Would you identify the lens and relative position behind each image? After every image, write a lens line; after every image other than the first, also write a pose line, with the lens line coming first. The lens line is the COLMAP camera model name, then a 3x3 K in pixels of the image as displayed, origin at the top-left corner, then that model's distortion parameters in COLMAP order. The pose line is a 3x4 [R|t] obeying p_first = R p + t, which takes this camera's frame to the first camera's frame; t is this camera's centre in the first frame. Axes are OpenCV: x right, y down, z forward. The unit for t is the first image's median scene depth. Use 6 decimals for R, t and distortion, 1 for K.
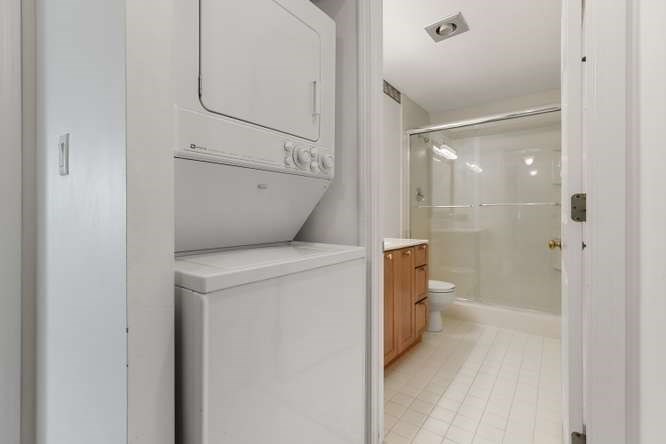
lens RADIAL K [[306.0, 0, 332.0], [0, 306.0, 219.8], [0, 0, 1]] dist [0.009080, -0.000953]
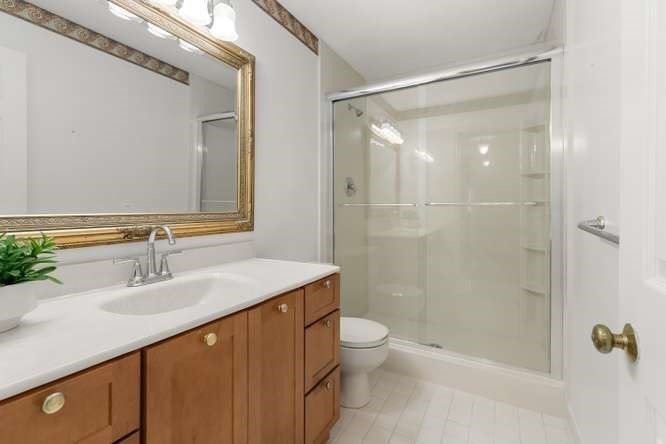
lens RADIAL K [[306.0, 0, 333.8], [0, 306.0, 216.8], [0, 0, 1]] dist [0.009080, -0.000953]
pose [[0.990911, -0.008279, 0.134263, 0.134327], [0.005961, 0.999826, 0.017662, -0.023444], [-0.134386, -0.016701, 0.990788, 0.253648]]
